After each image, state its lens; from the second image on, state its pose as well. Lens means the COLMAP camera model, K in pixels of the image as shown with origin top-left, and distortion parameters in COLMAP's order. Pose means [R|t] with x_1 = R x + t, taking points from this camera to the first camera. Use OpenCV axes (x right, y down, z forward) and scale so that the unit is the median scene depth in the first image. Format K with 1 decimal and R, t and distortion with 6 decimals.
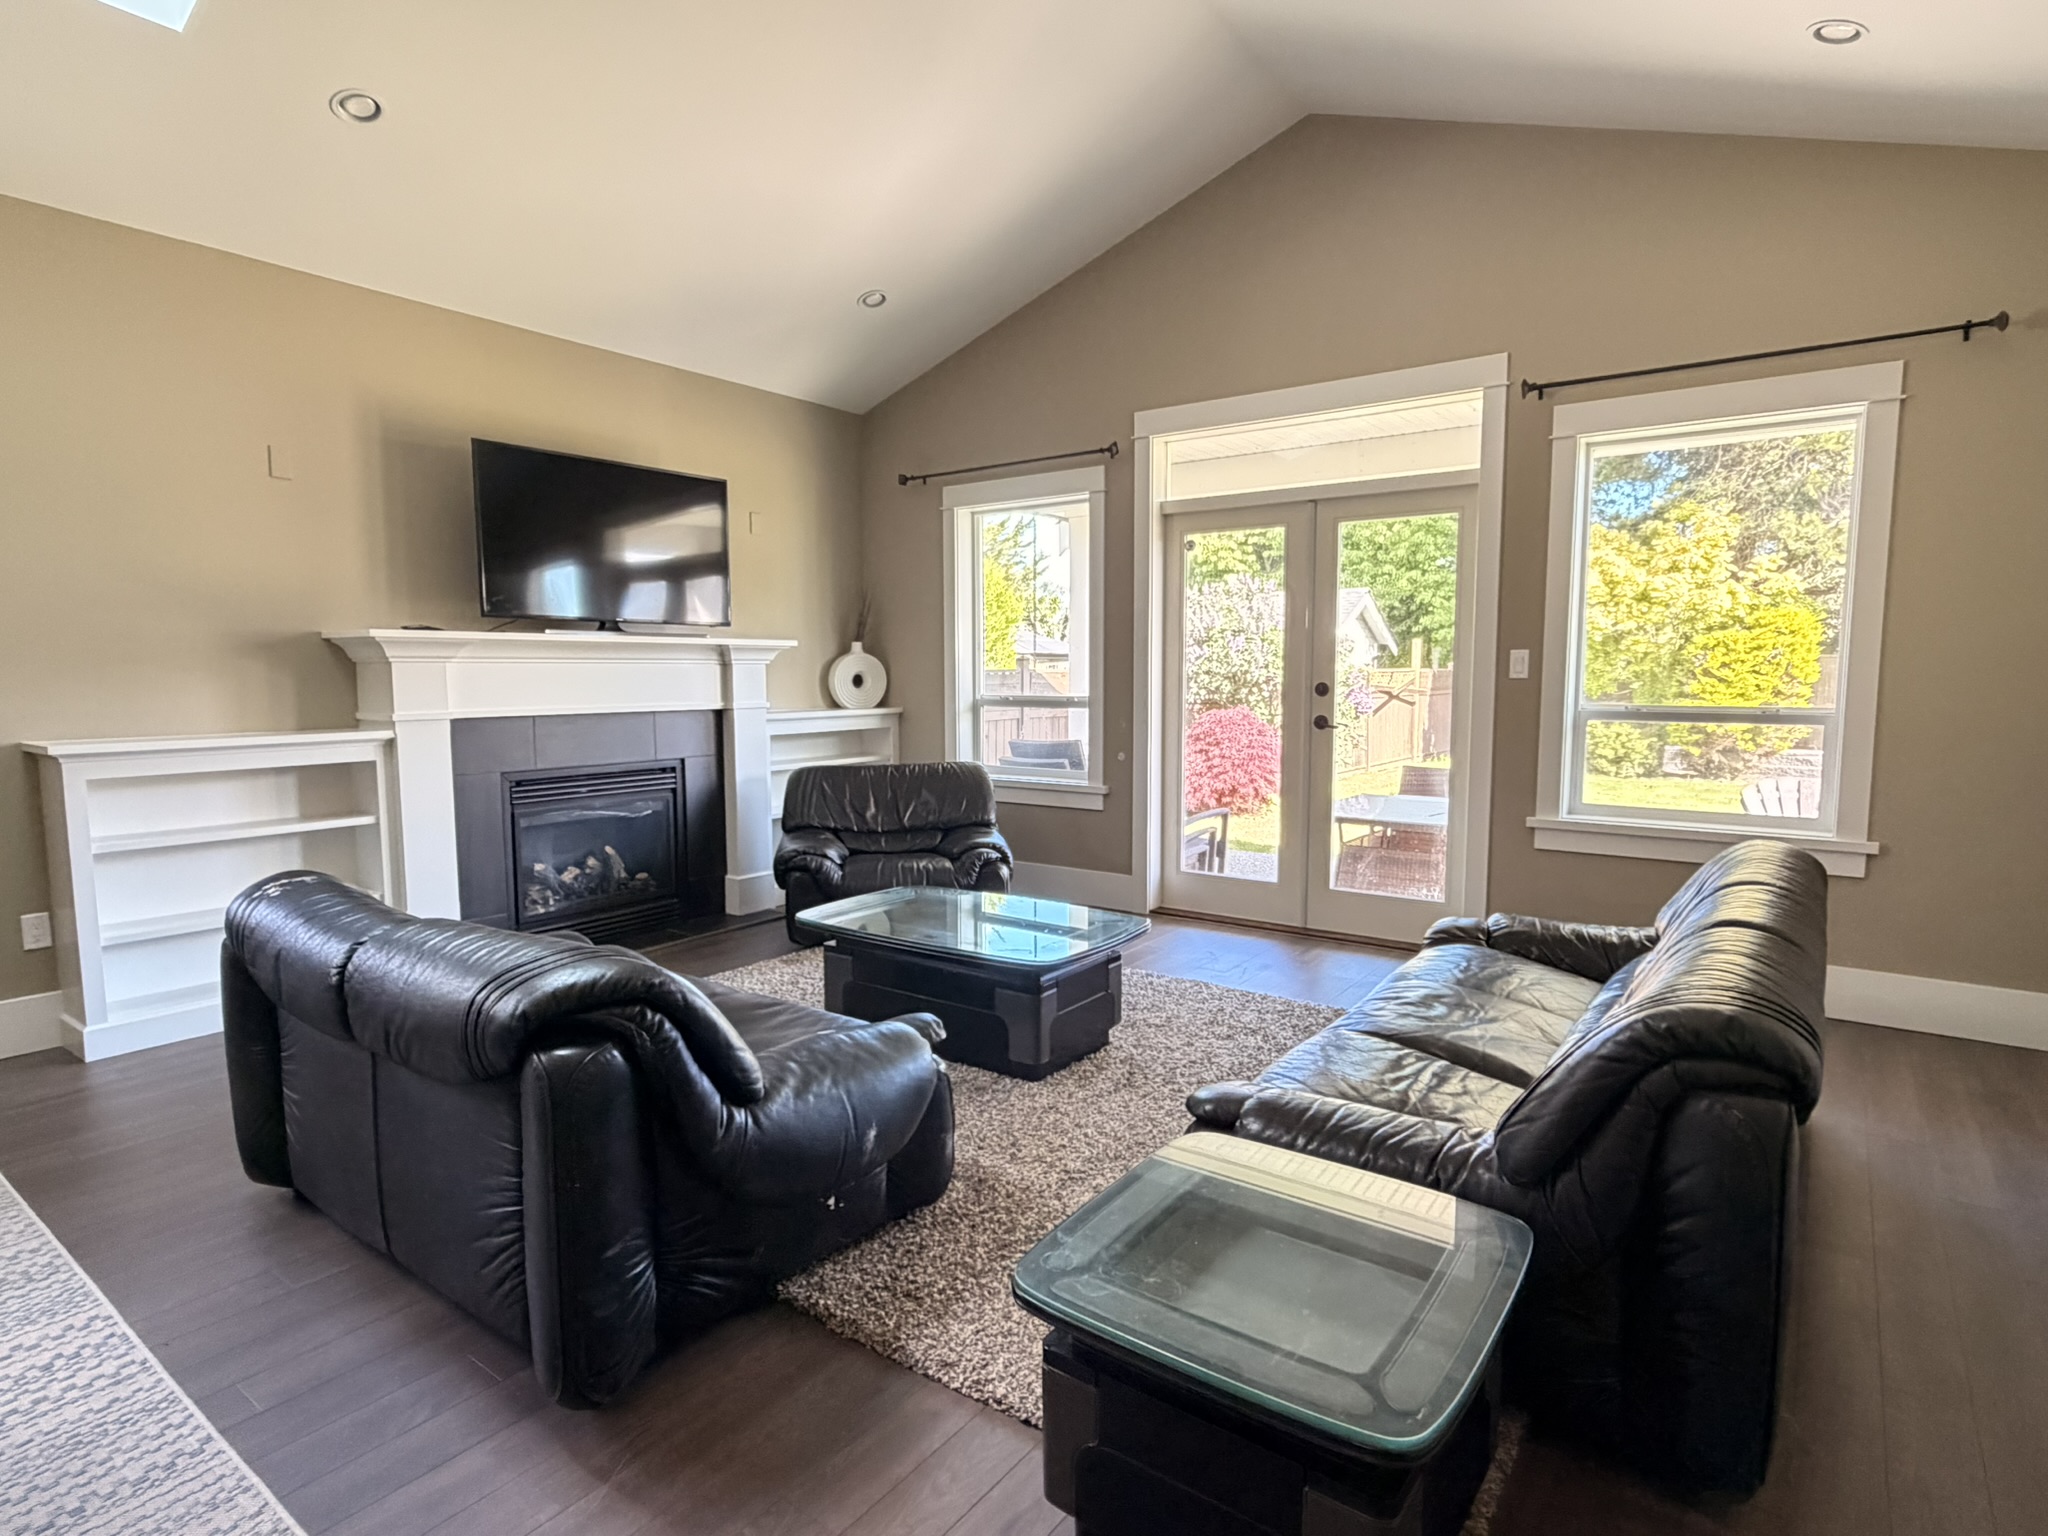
lens RADIAL K [[1086.1, 0, 1031.1], [0, 1086.1, 773.7], [0, 0, 1]] dist [0.015852, -0.001970]
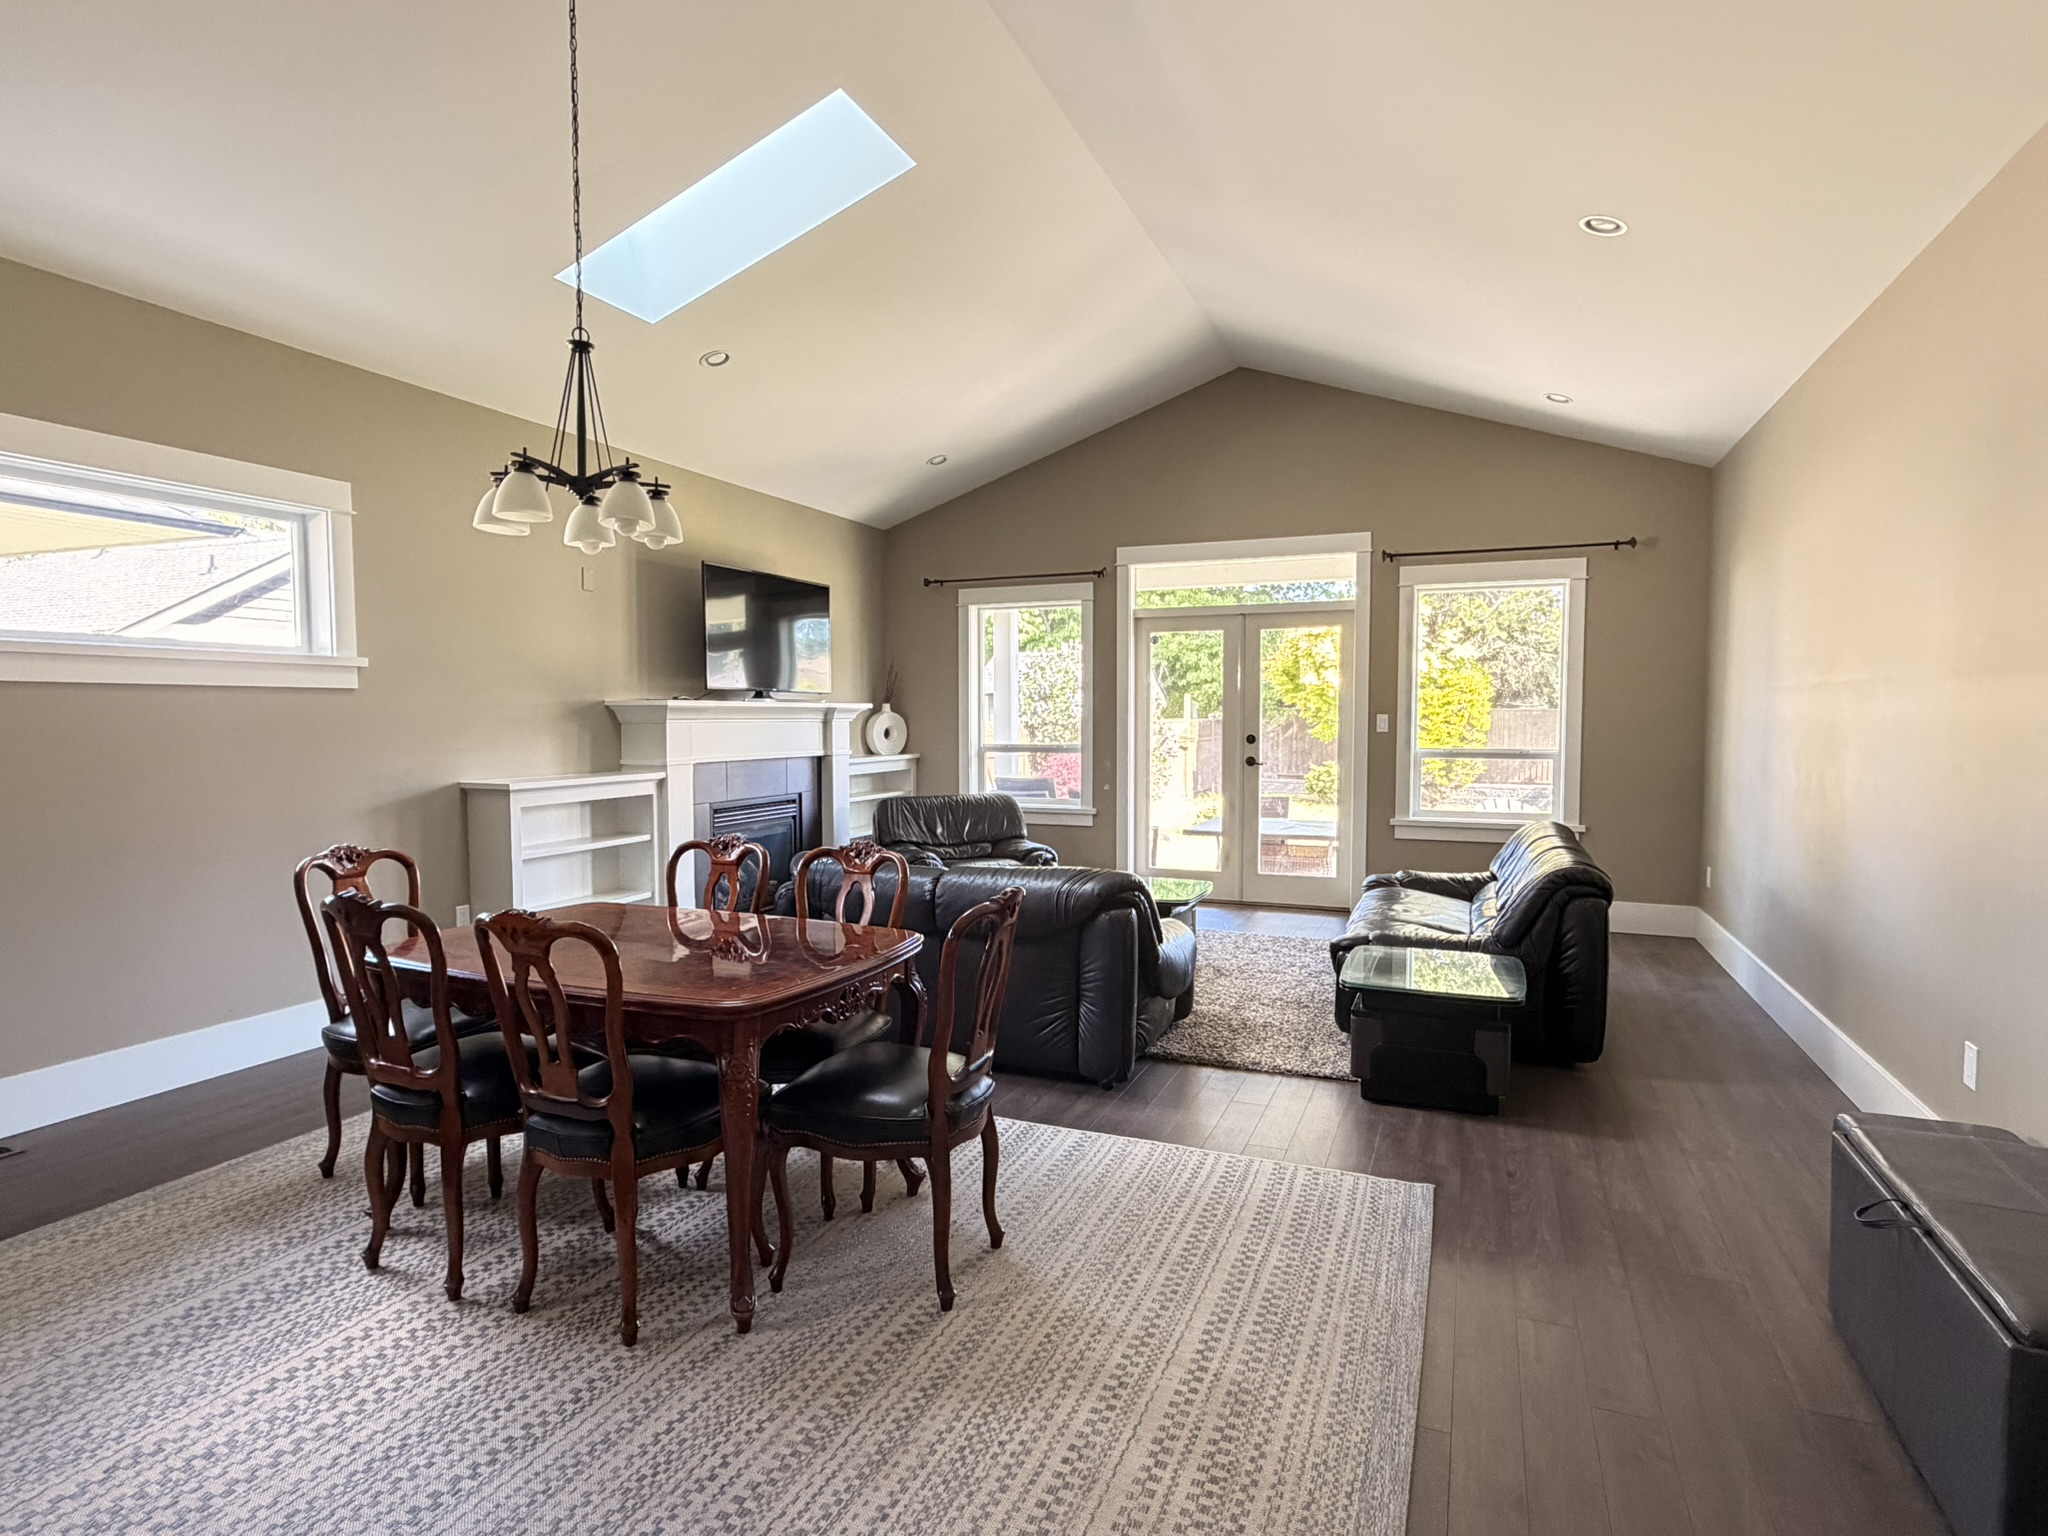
lens RADIAL K [[1086.1, 0, 1017.2], [0, 1086.1, 769.8], [0, 0, 1]] dist [0.015852, -0.001970]
pose [[0.973155, -0.010603, 0.229907, -0.365195], [0.021228, 0.998815, -0.043790, 0.021446], [-0.229170, 0.047495, 0.972227, -0.351836]]
